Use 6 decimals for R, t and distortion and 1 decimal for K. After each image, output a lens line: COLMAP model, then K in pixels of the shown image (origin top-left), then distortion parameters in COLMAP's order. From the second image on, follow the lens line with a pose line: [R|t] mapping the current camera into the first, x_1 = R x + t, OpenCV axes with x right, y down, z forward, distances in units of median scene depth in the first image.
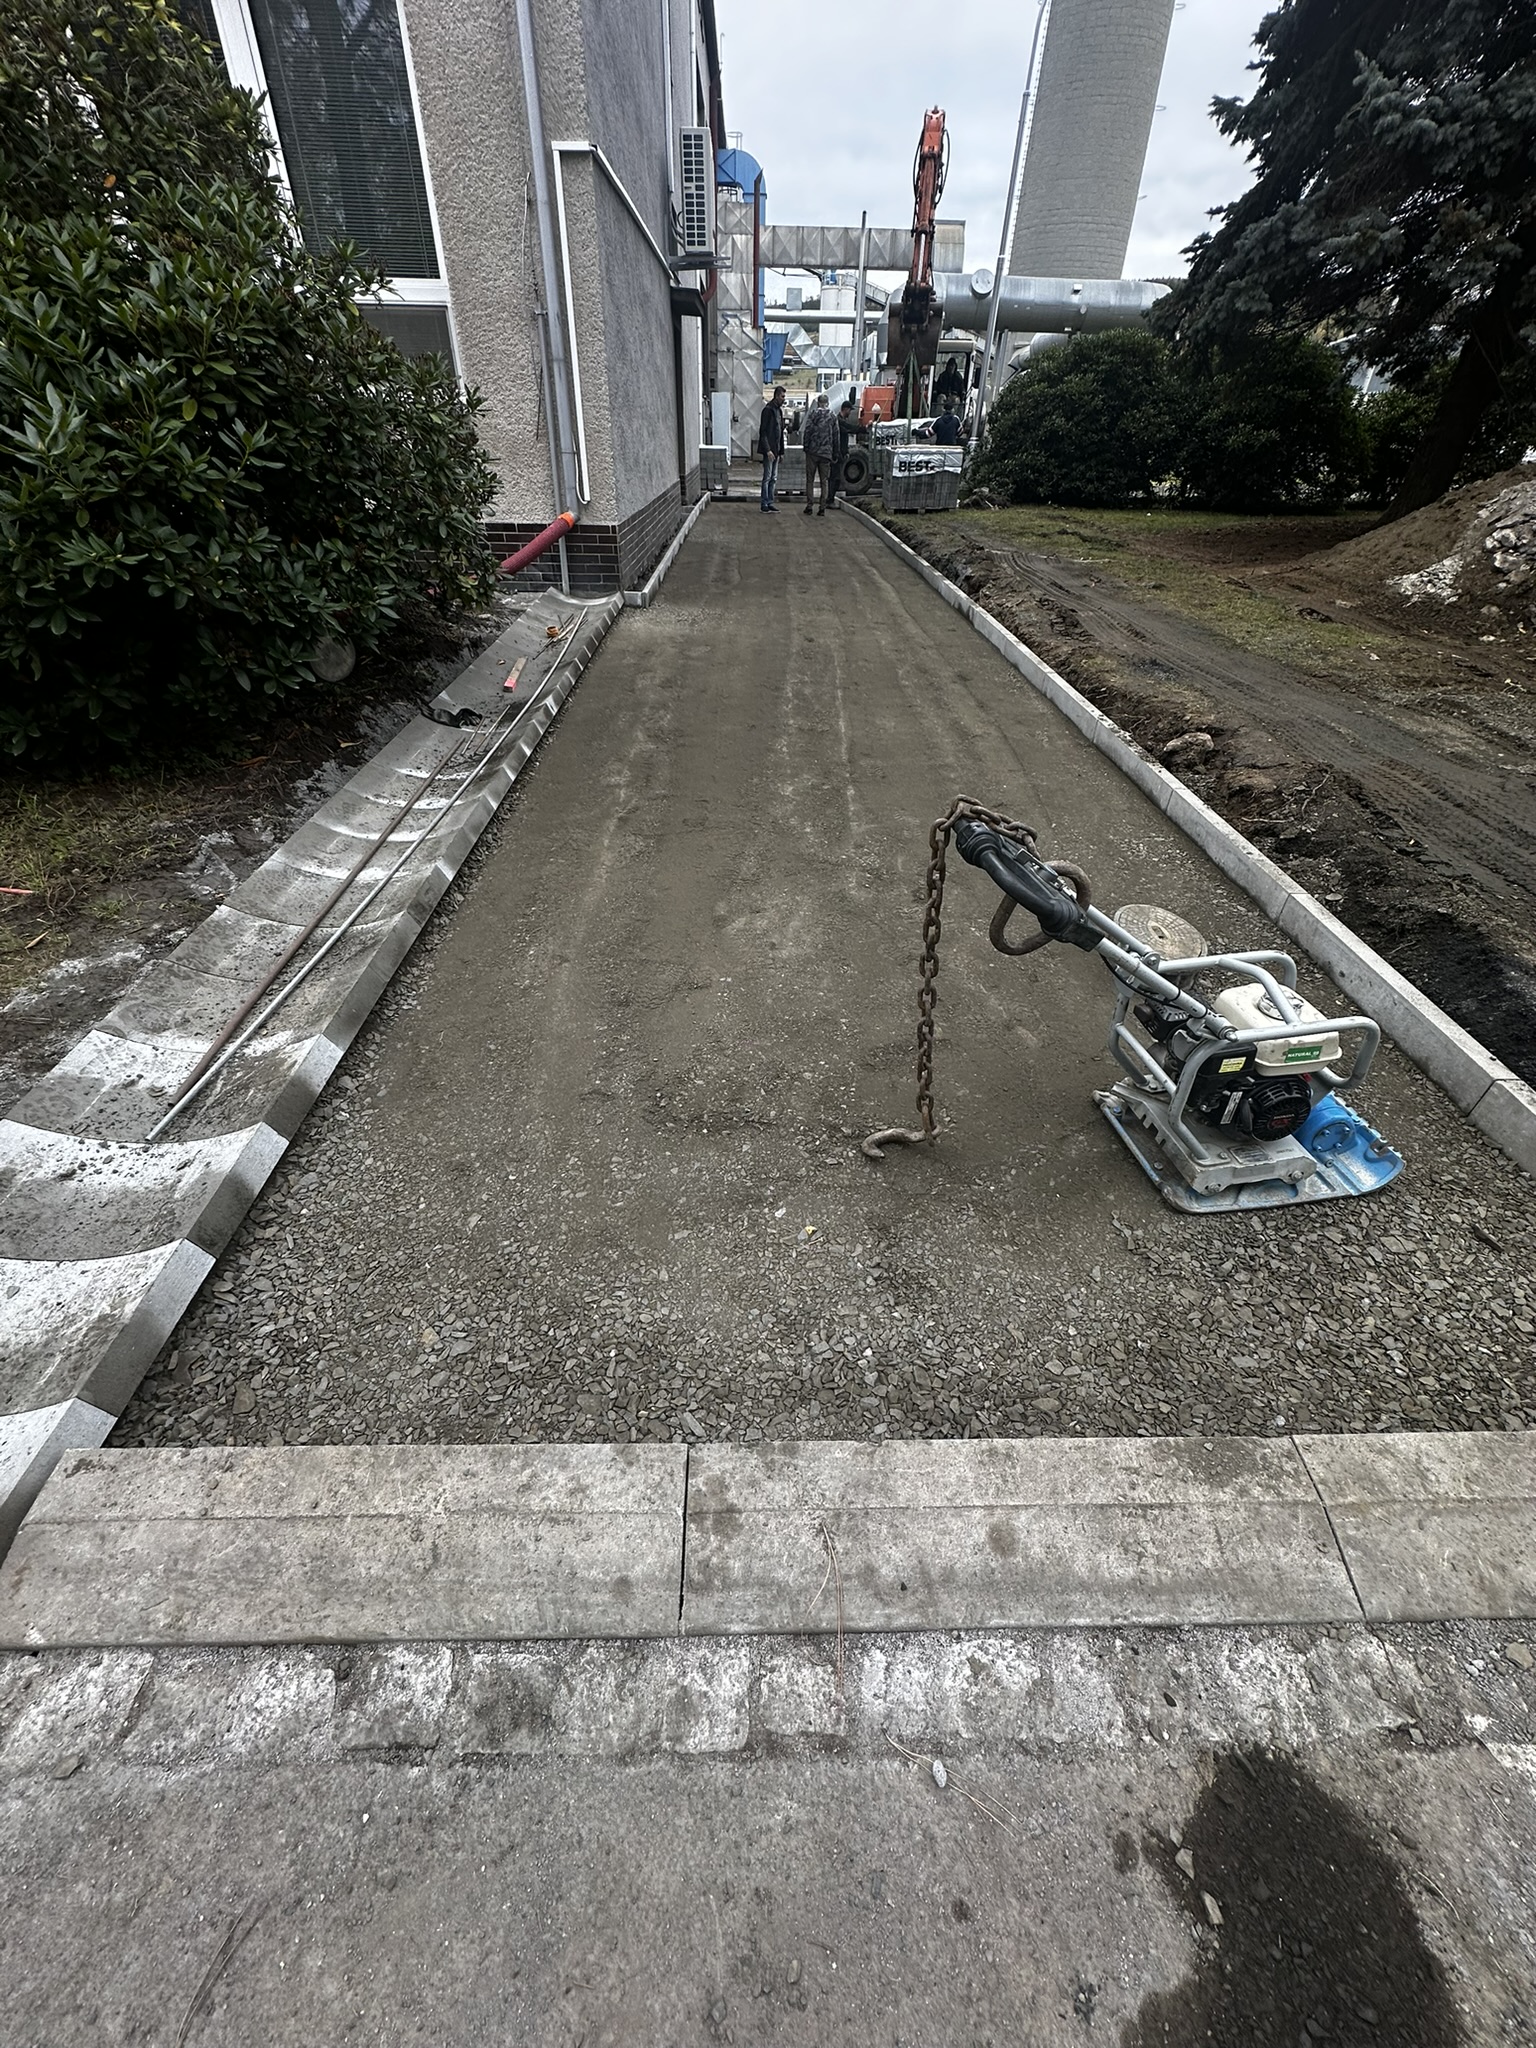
lens RADIAL K [[830.9, 0, 768.0], [0, 830.9, 1024.0], [0, 0, 1]] dist [-0.001126, -0.000357]
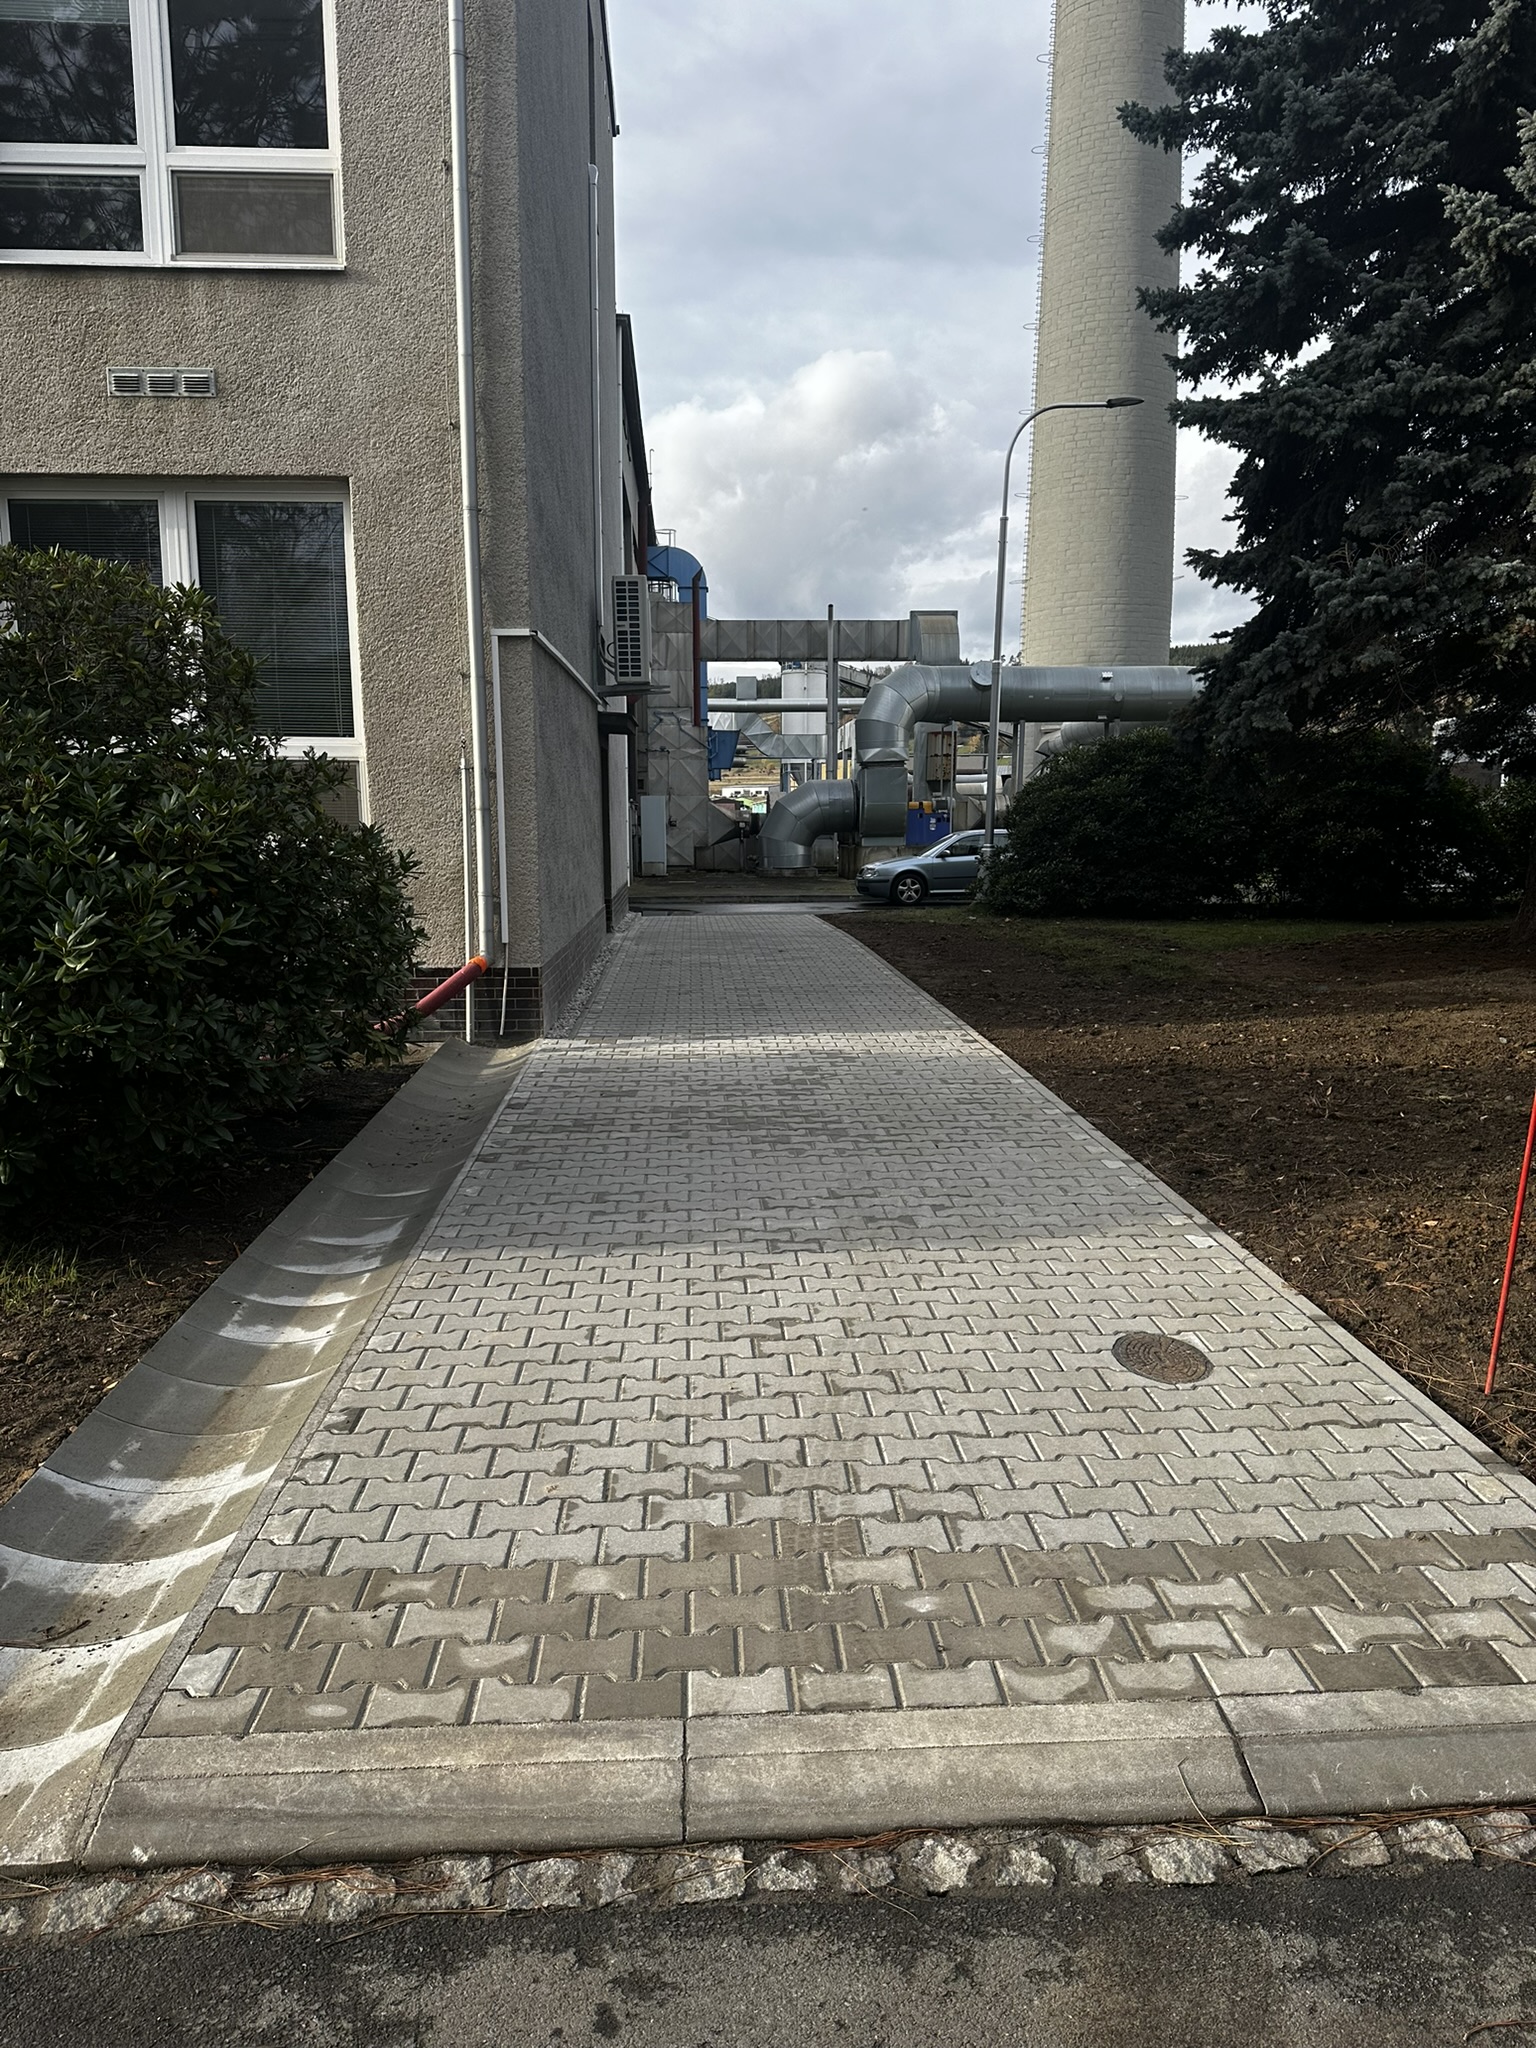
lens RADIAL K [[1436.9, 0, 768.0], [0, 1436.9, 1024.0], [0, 0, 1]] dist [0.144831, -0.177064]
pose [[0.999097, -0.027427, 0.032440, -0.001800], [0.039350, 0.885237, -0.463472, 0.057967], [-0.016005, 0.464330, 0.885518, -0.117191]]
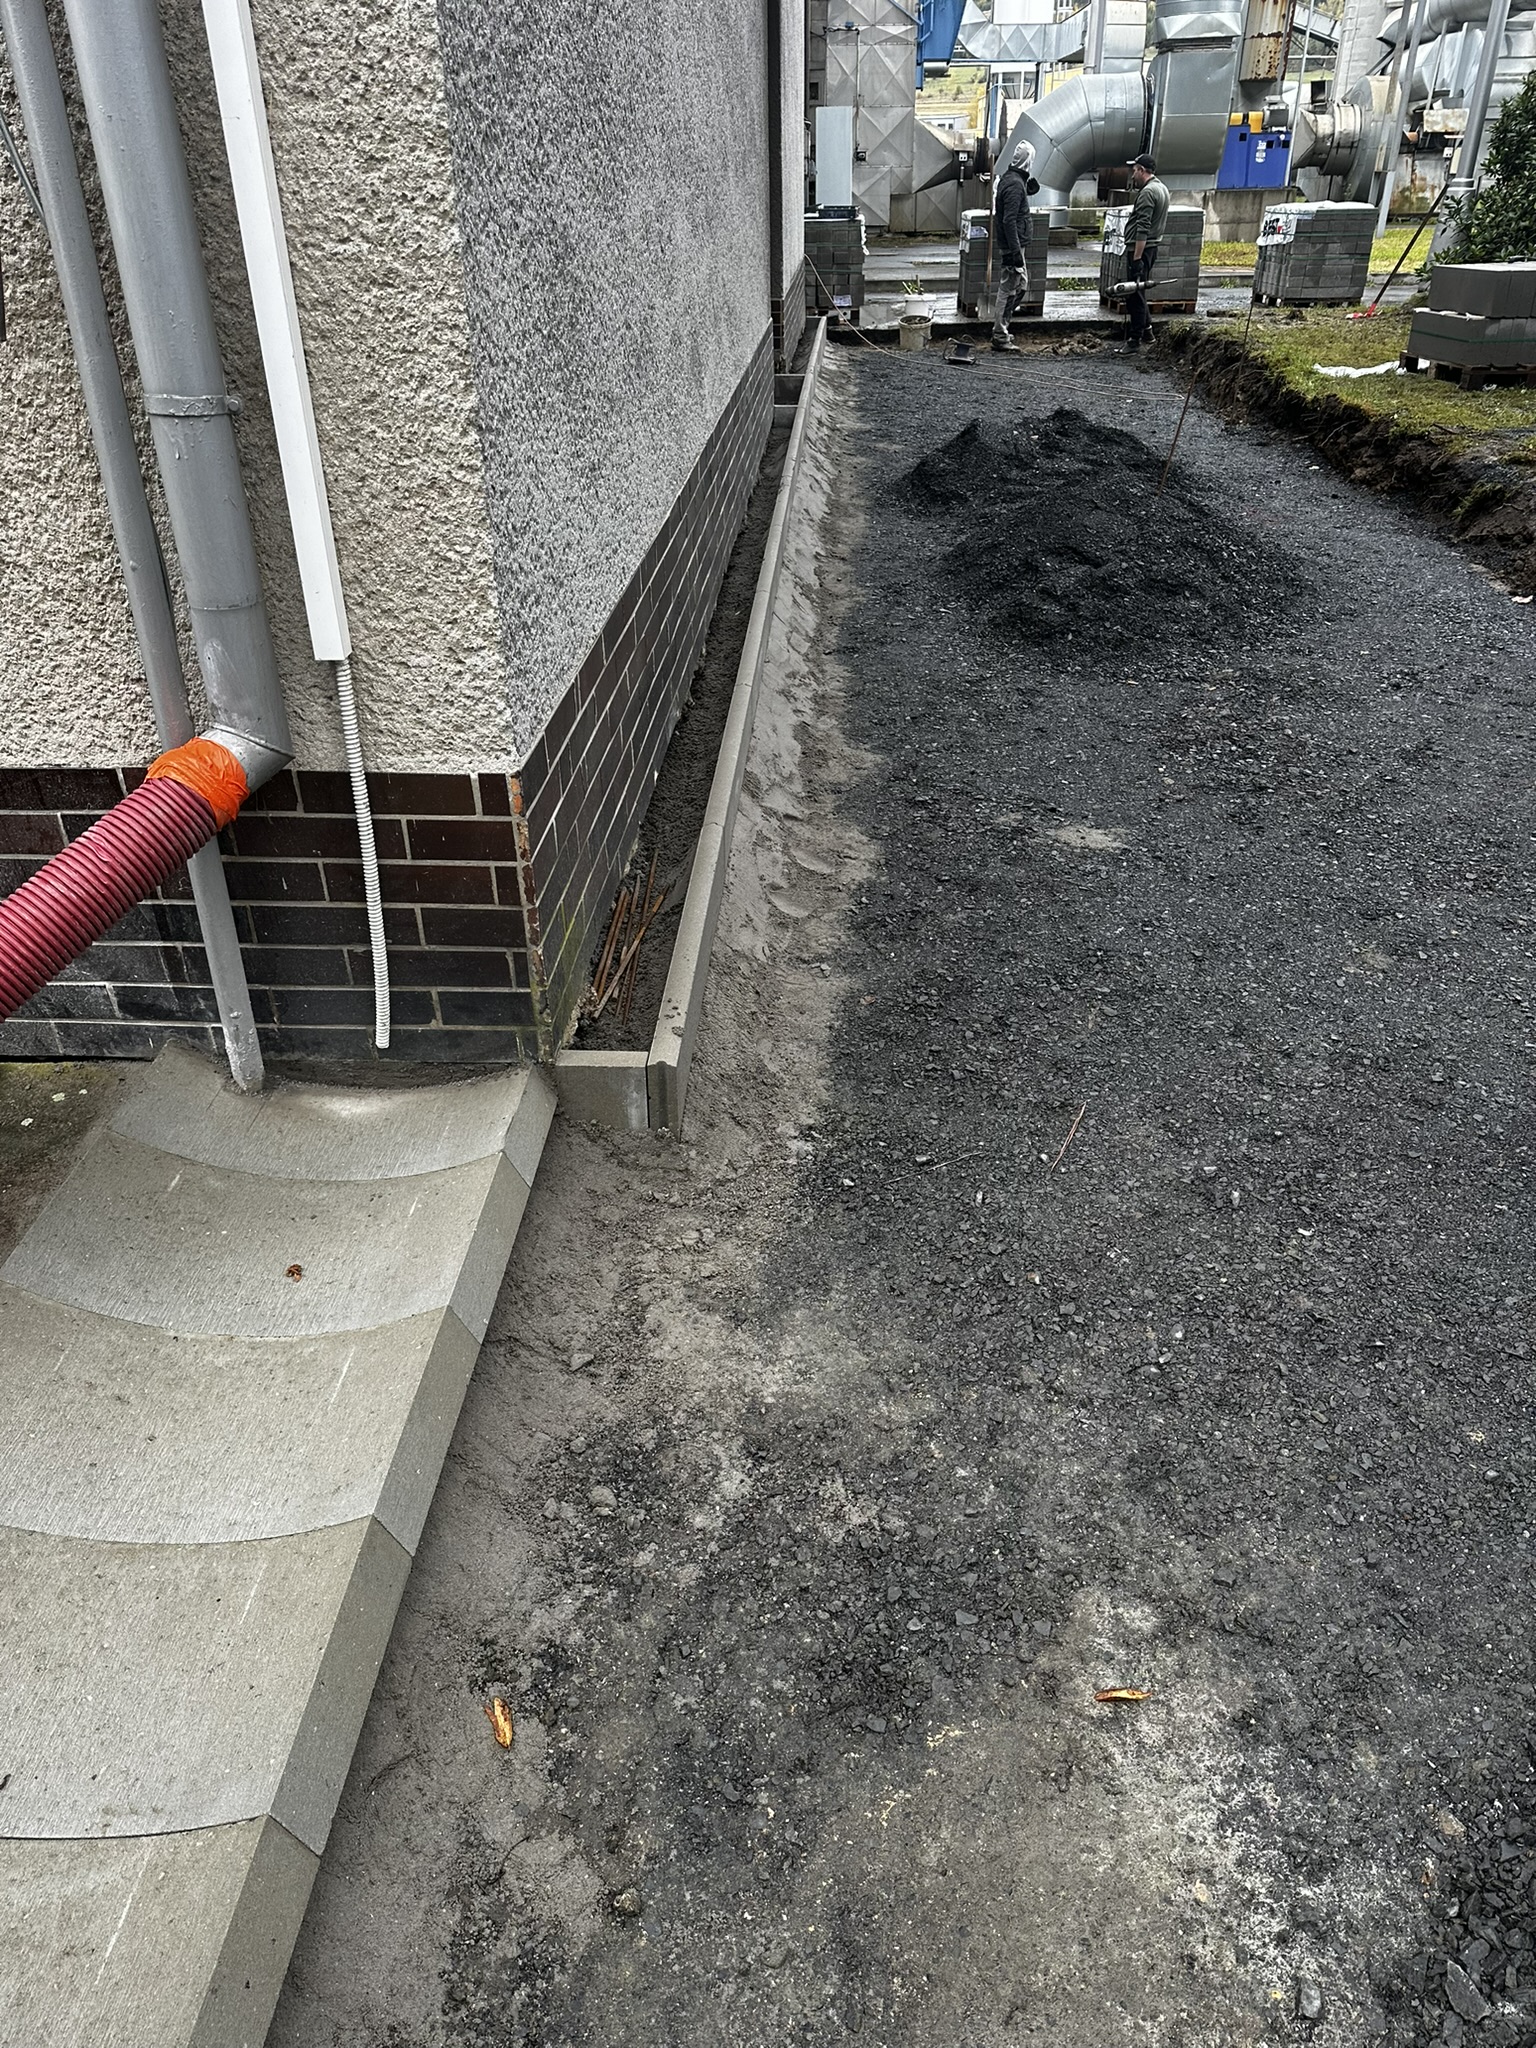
lens RADIAL K [[1483.8, 0, 768.0], [0, 1483.8, 1024.0], [0, 0, 1]] dist [0.005701, -0.003917]
pose [[0.997231, 0.008949, -0.073828, -0.050820], [-0.016303, 0.994892, -0.099615, -0.250303], [0.072559, 0.100543, 0.992283, 0.339194]]
